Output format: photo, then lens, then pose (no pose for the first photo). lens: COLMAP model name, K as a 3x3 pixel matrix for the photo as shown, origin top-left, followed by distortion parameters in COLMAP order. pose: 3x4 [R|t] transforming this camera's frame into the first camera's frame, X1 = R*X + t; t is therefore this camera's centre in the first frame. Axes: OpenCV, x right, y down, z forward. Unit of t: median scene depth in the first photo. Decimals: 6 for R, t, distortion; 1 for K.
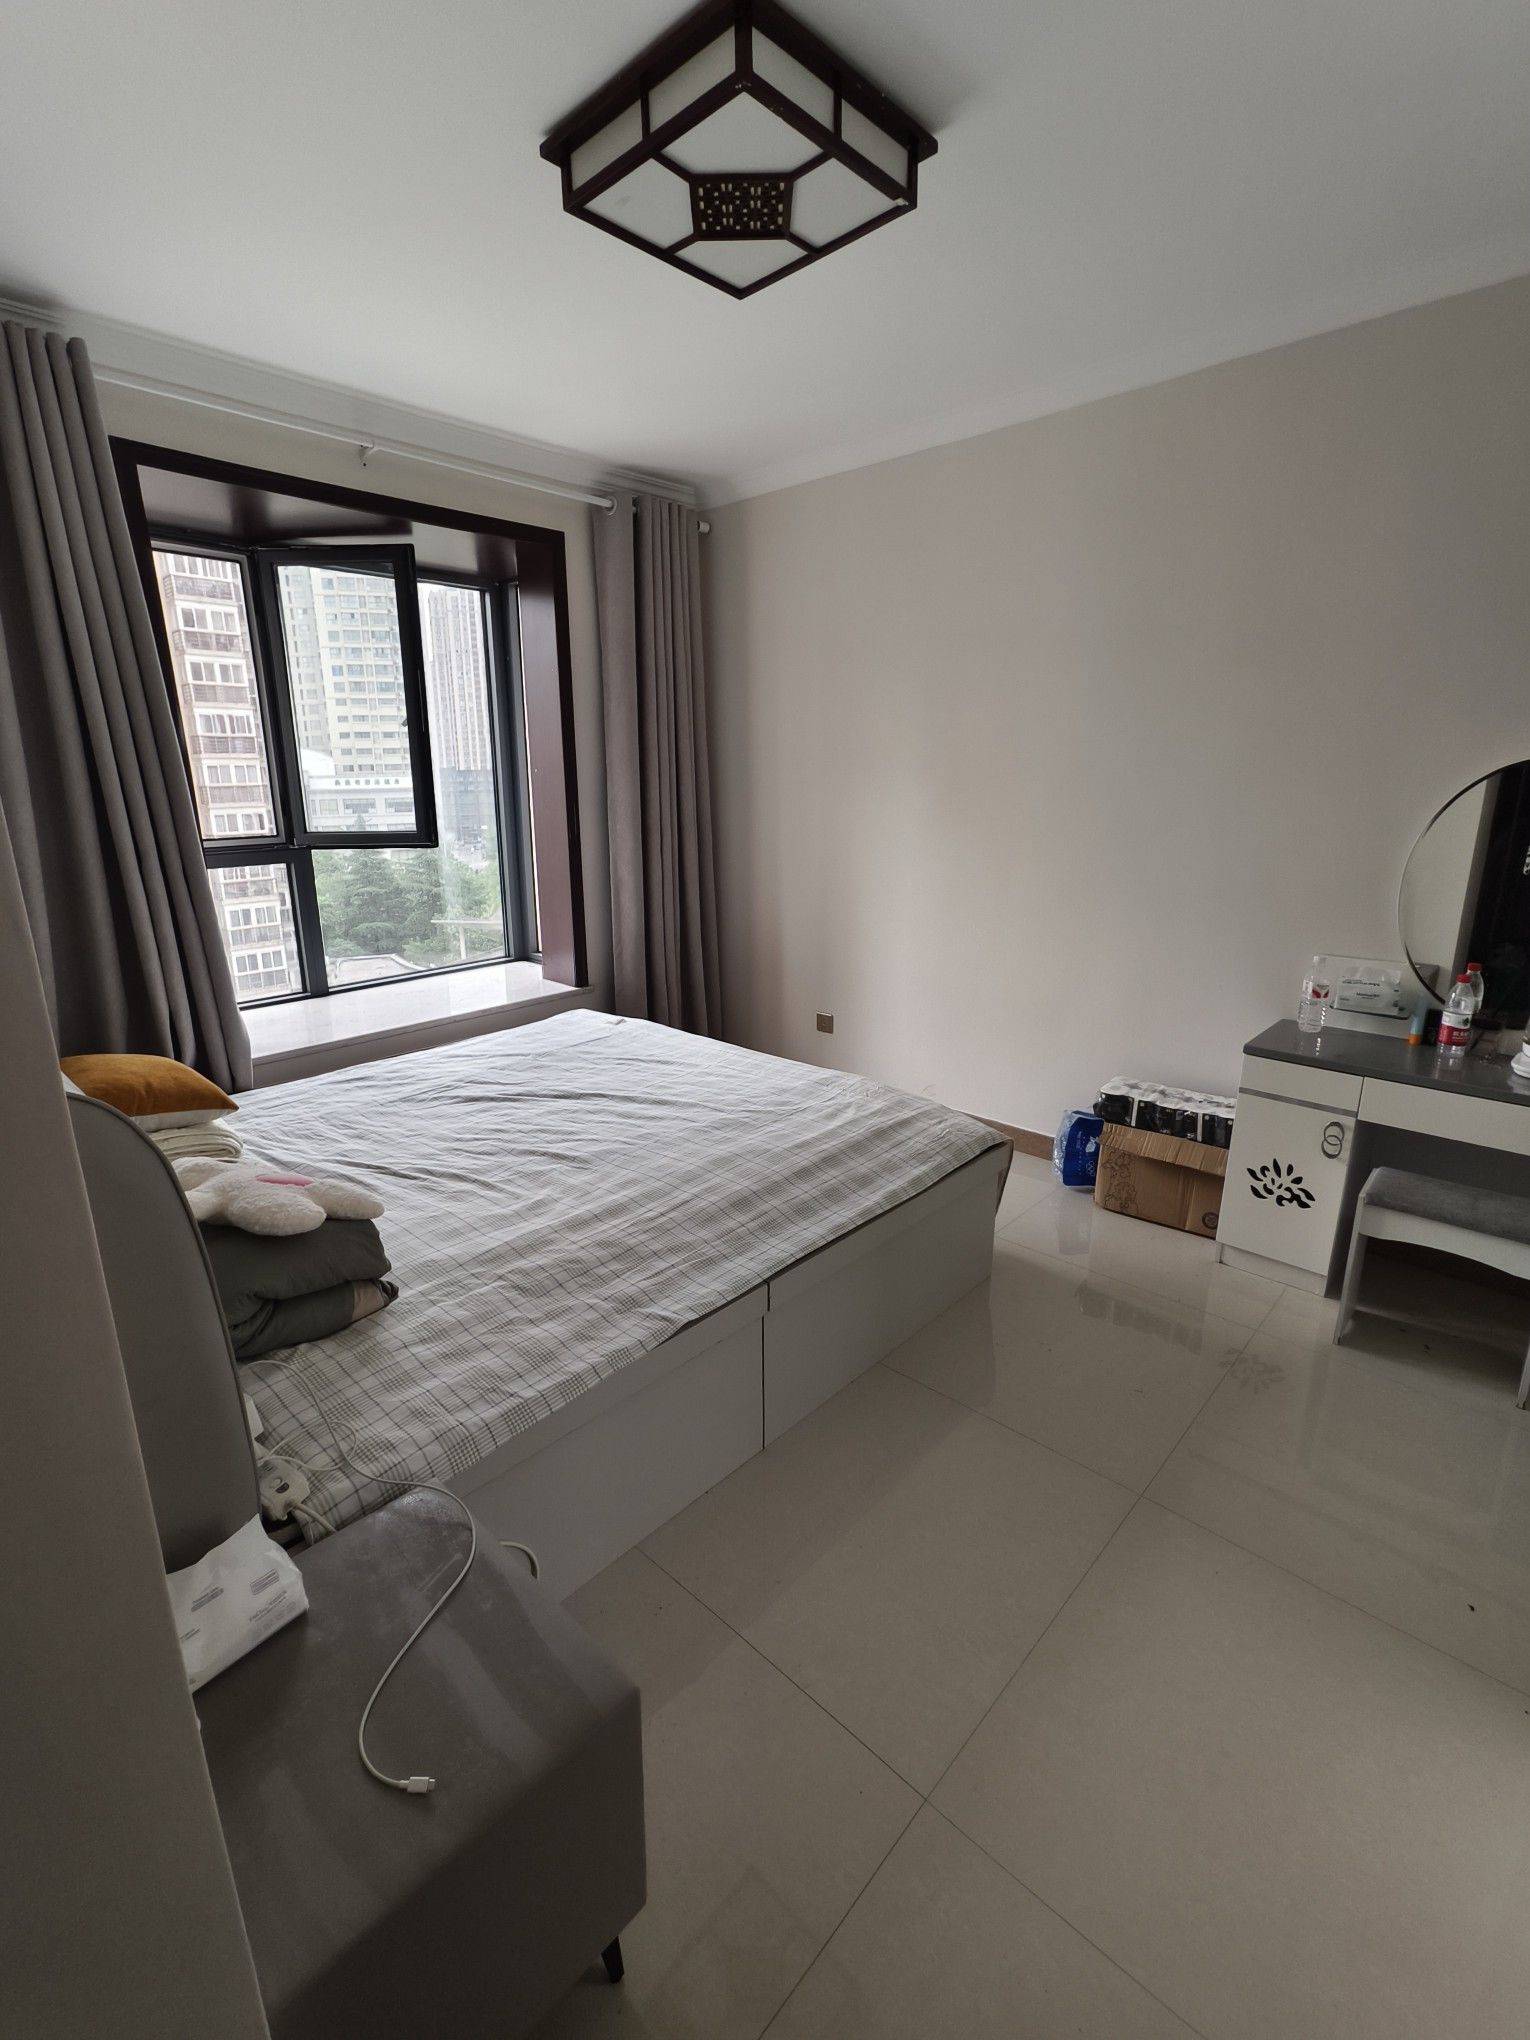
lens RADIAL K [[952.0, 0, 765.0], [0, 952.0, 1020.0], [0, 0, 1]] dist [-0.043289, 0.053196]
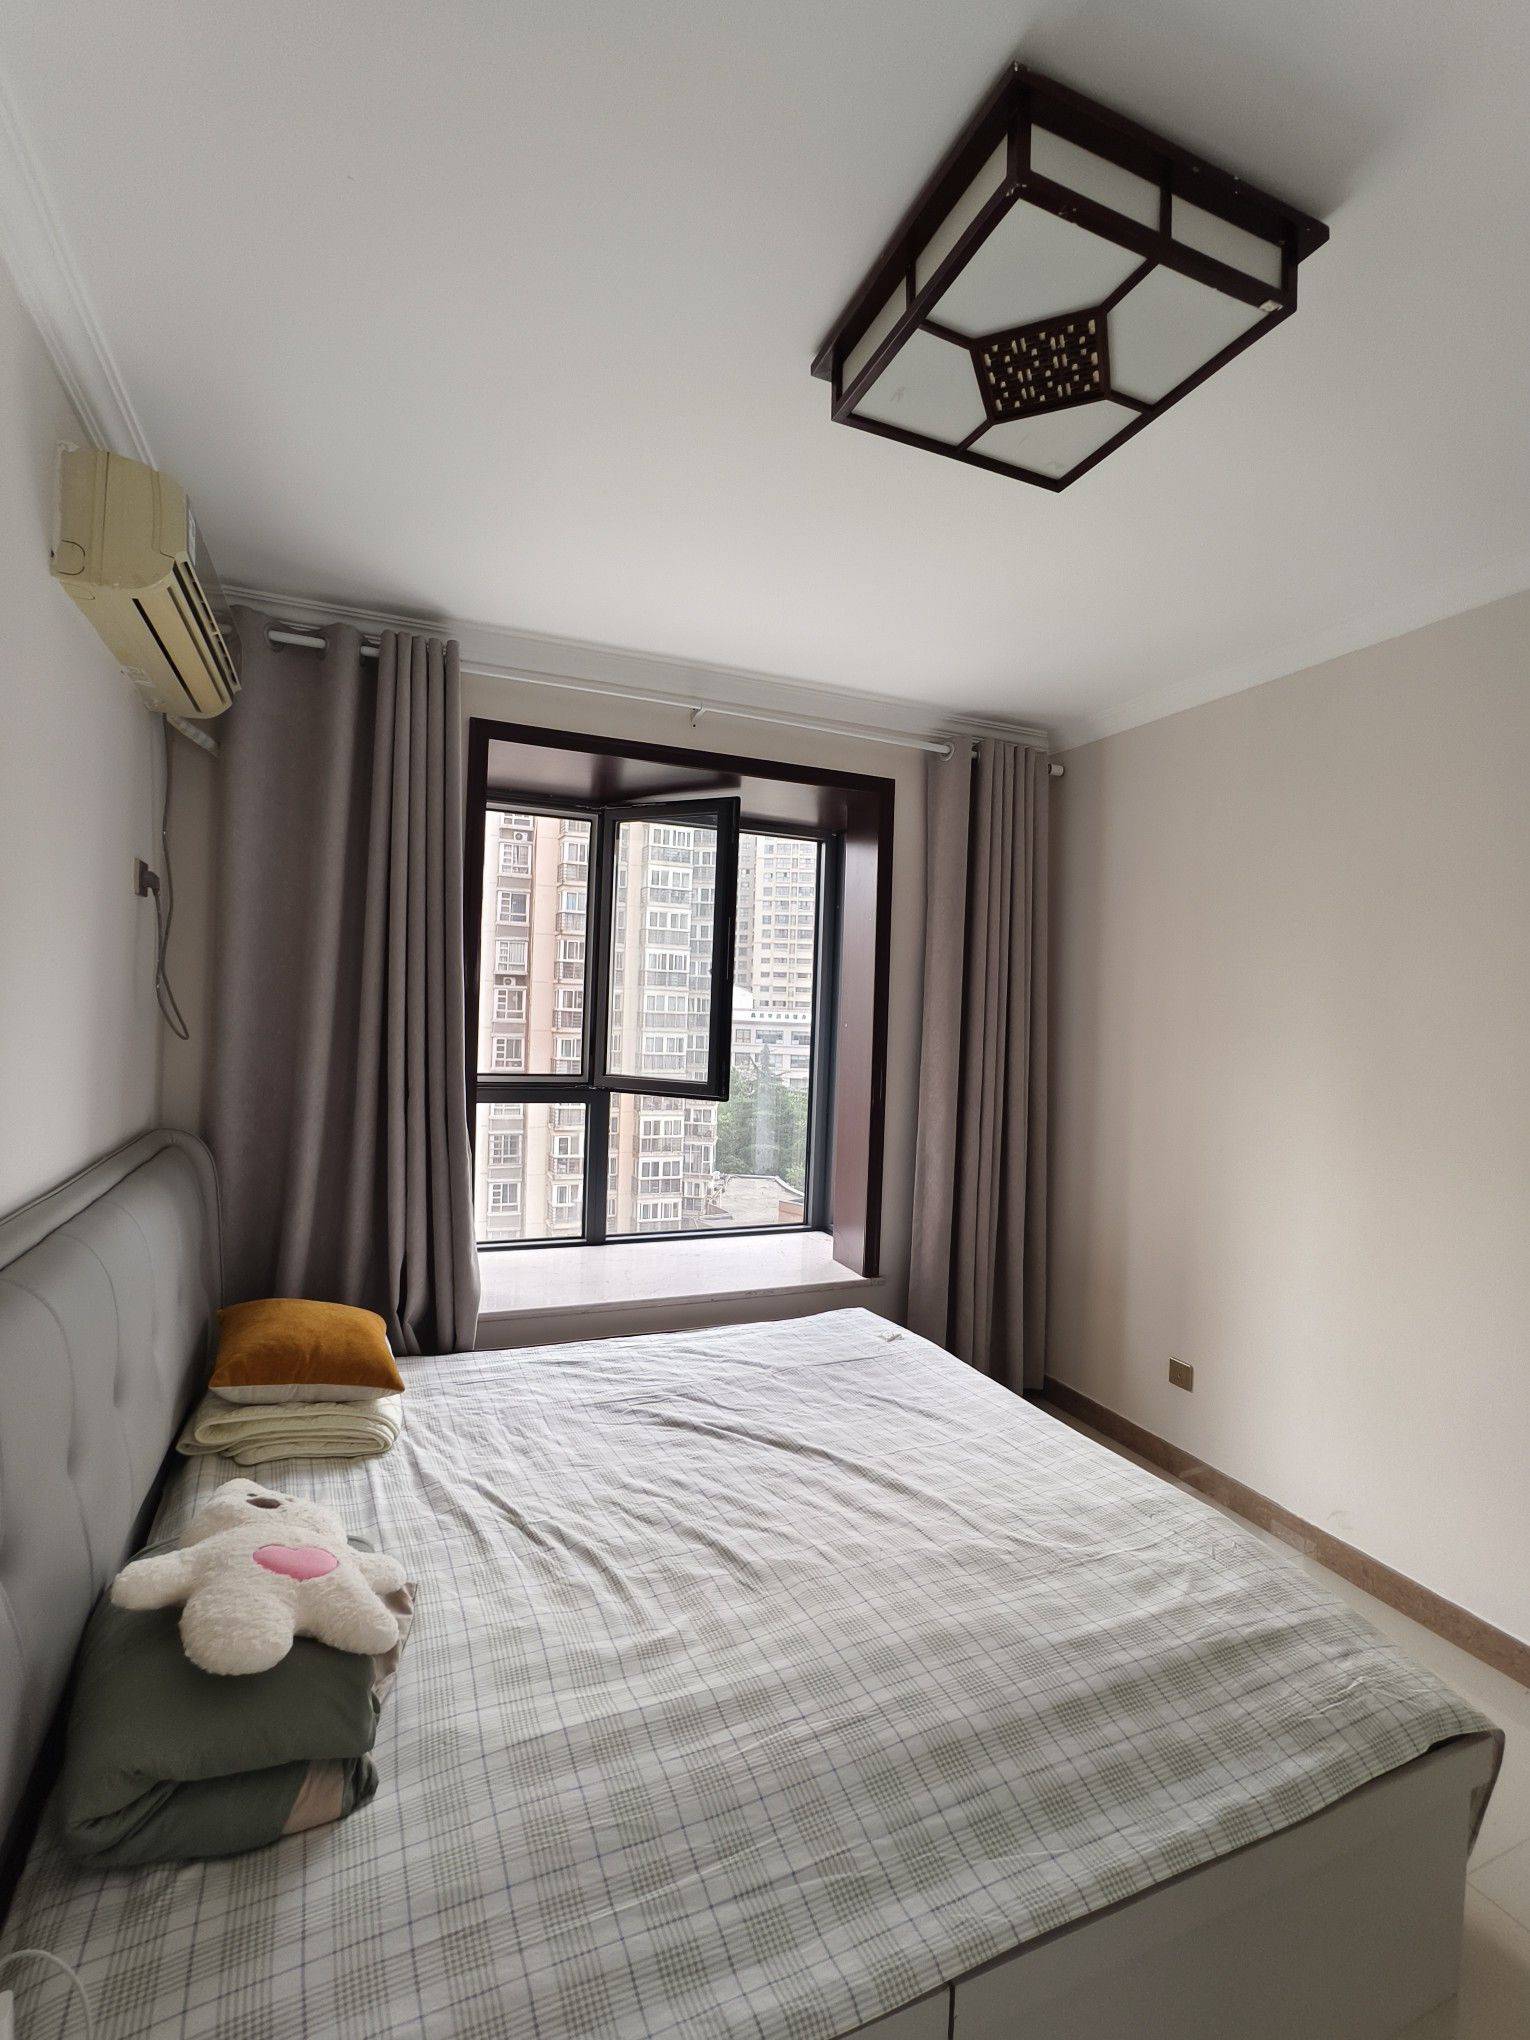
lens RADIAL K [[1017.9, 0, 699.8], [0, 1017.9, 1016.8], [0, 0, 1]] dist [-0.064449, 0.044778]
pose [[0.912881, 0.046983, -0.405512, 0.045908], [-0.150018, 0.962458, -0.226205, -0.063970], [0.379661, 0.267332, 0.885659, 0.180950]]
